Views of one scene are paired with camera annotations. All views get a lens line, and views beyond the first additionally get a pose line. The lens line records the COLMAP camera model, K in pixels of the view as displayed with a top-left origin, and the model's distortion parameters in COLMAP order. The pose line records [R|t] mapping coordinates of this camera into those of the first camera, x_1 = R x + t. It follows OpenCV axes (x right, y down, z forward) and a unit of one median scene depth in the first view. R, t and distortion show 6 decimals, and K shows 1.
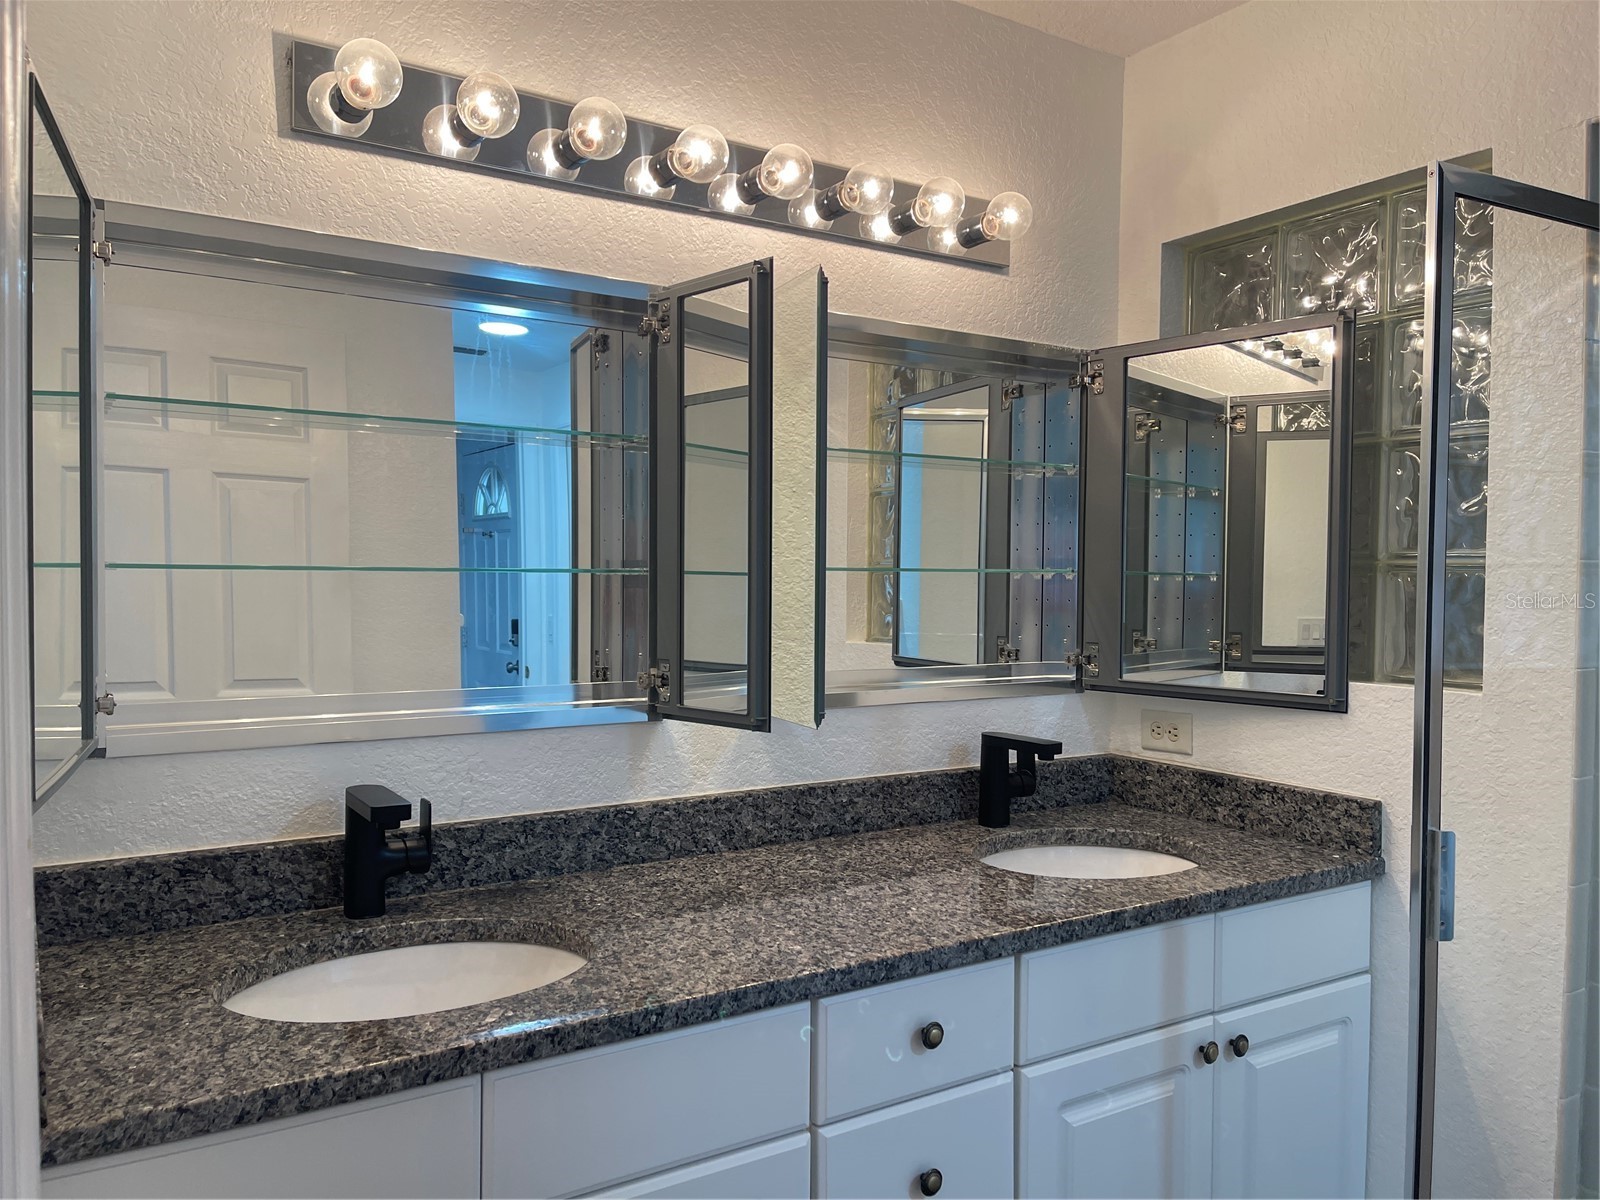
lens RADIAL K [[1223.9, 0, 802.0], [0, 1223.9, 603.4], [0, 0, 1]] dist [0.050903, 0.001704]
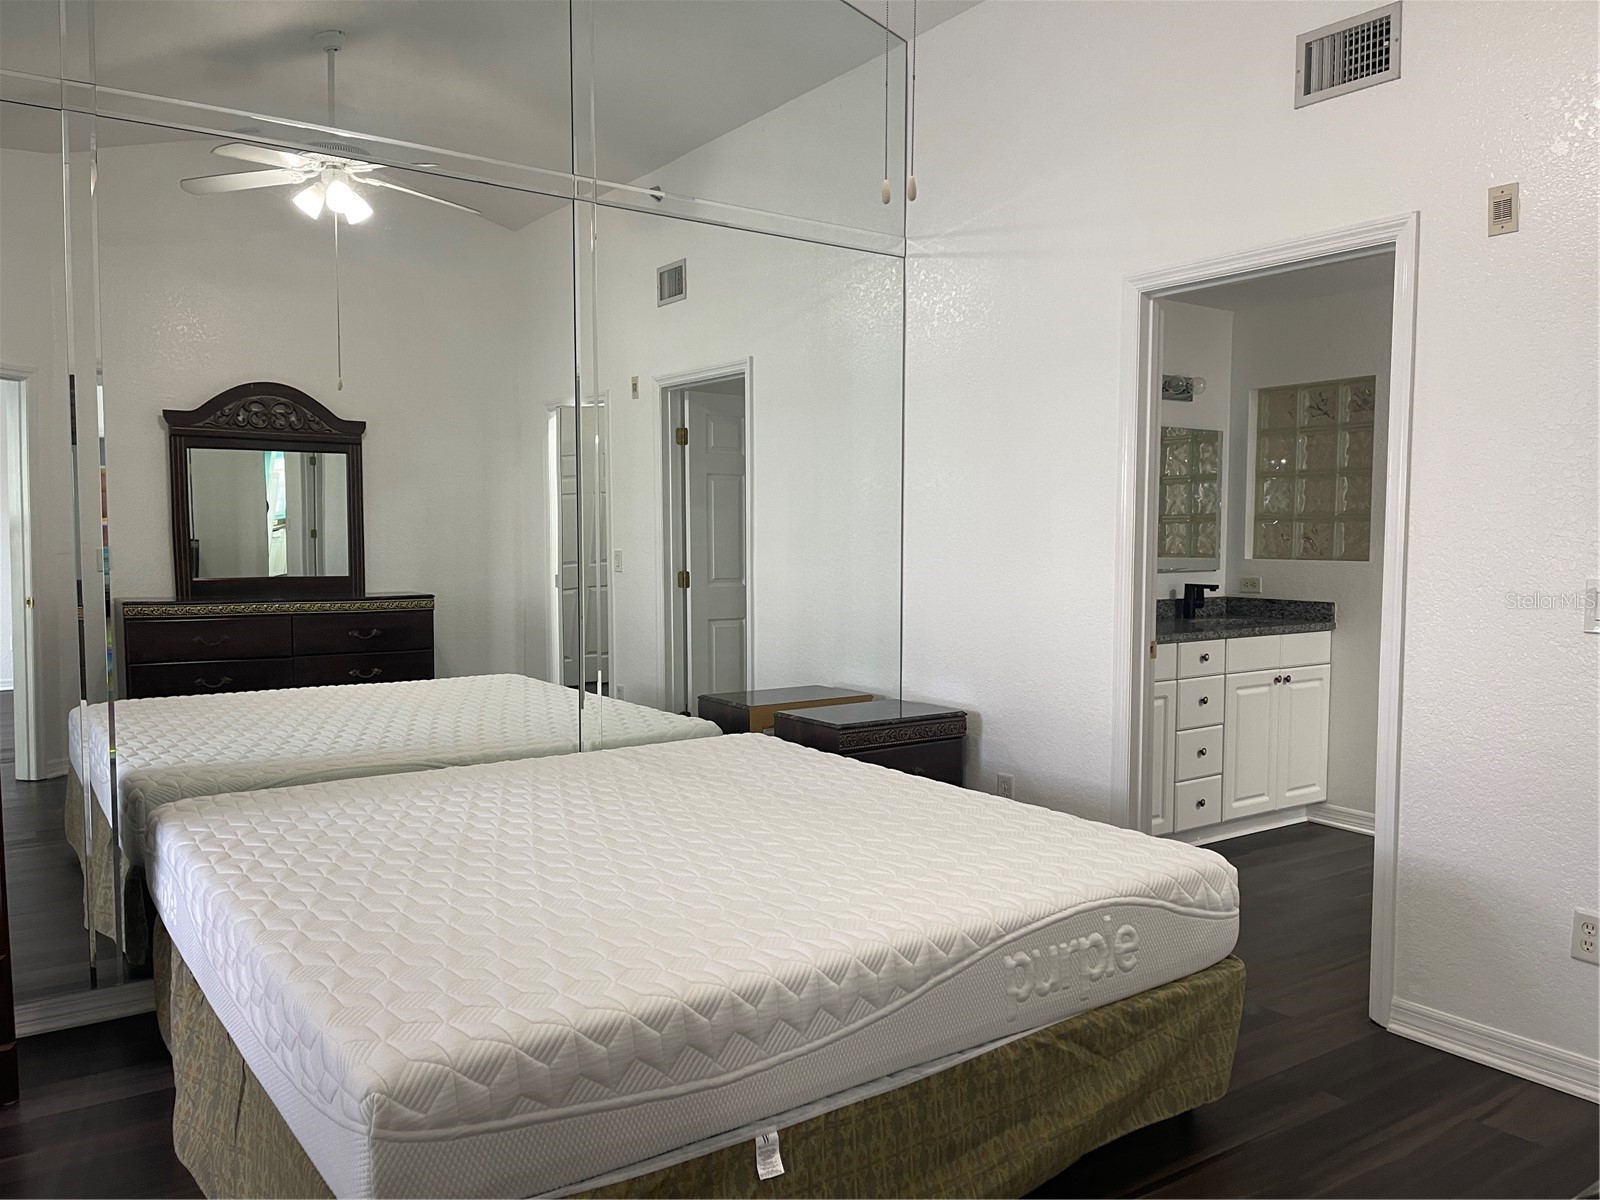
lens RADIAL K [[1223.9, 0, 802.0], [0, 1223.9, 603.4], [0, 0, 1]] dist [0.050903, 0.001704]
pose [[0.999101, -0.010544, 0.041055, -0.941276], [0.009203, 0.999422, 0.032736, 0.065866], [-0.041377, -0.032329, 0.998620, -1.924541]]
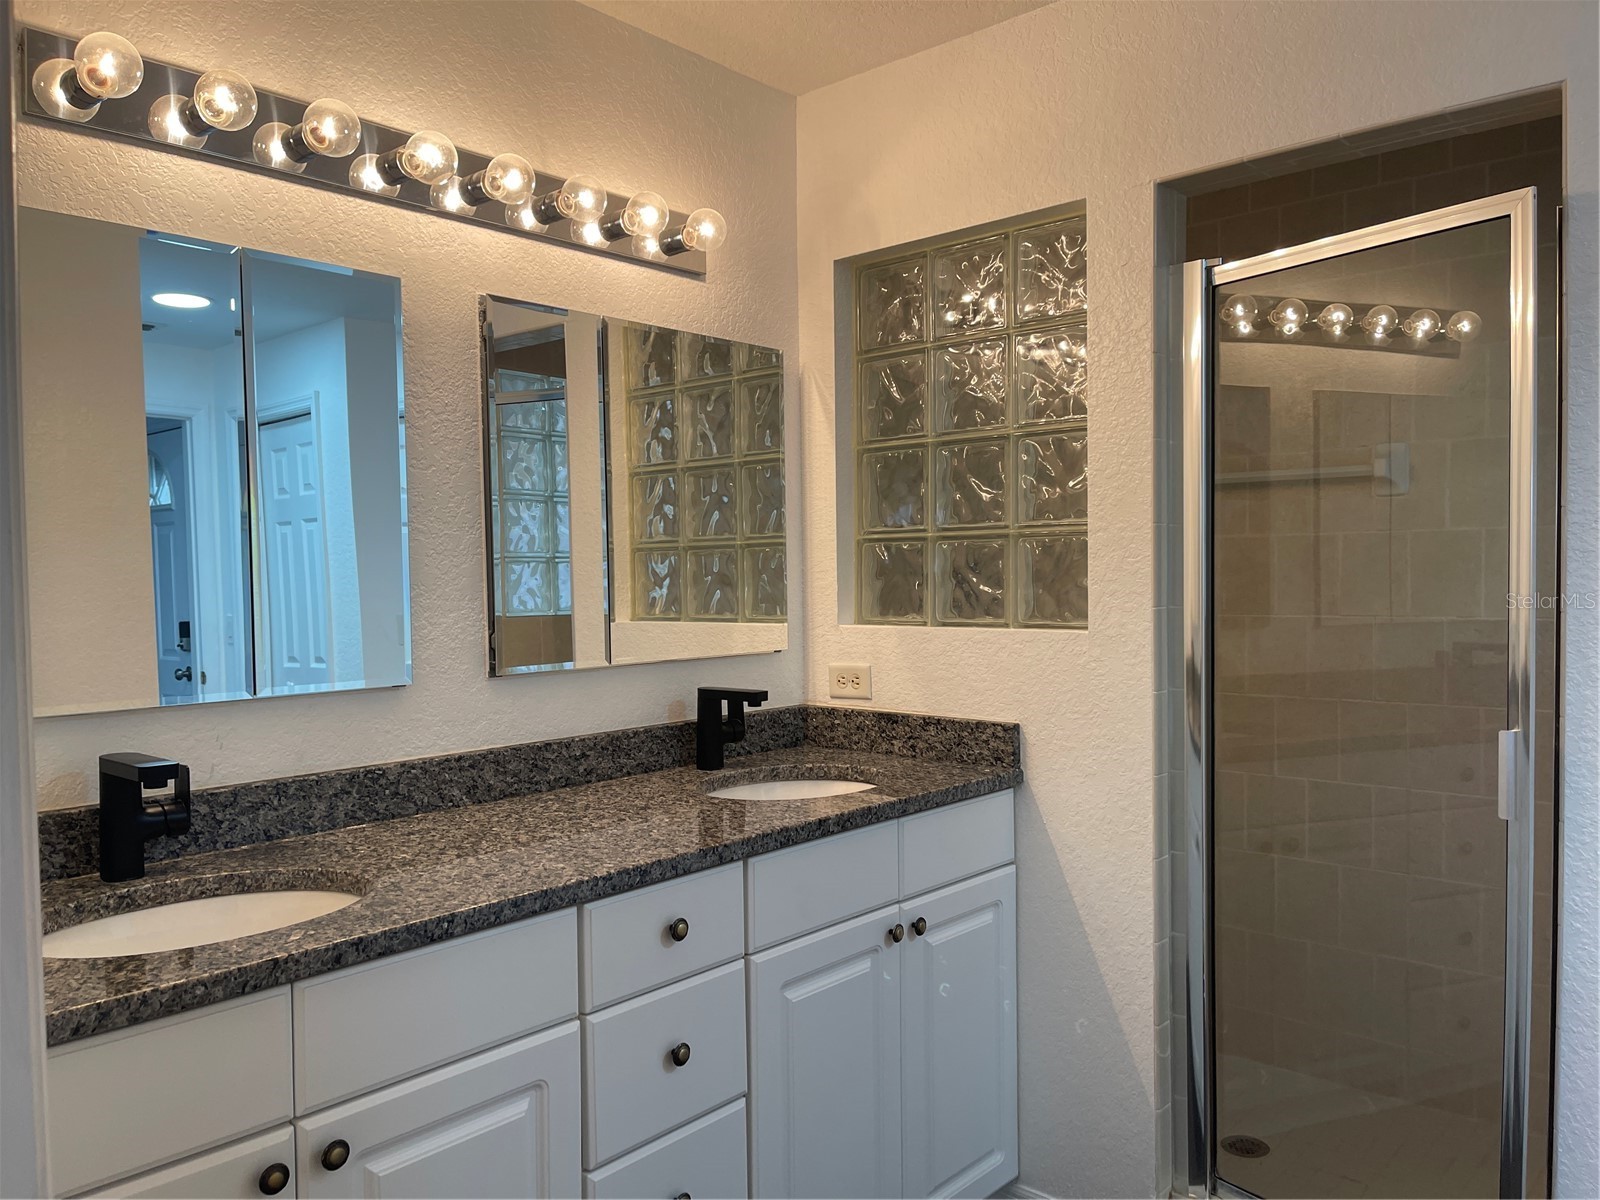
lens RADIAL K [[1223.0, 0, 800.0], [0, 1223.0, 600.0], [0, 0, 1]] dist [0.133179, -0.160263]
pose [[0.963870, -0.030348, 0.264640, -0.070068], [0.031212, 0.999512, 0.000944, 0.032180], [-0.264539, 0.007350, 0.964347, -0.137442]]
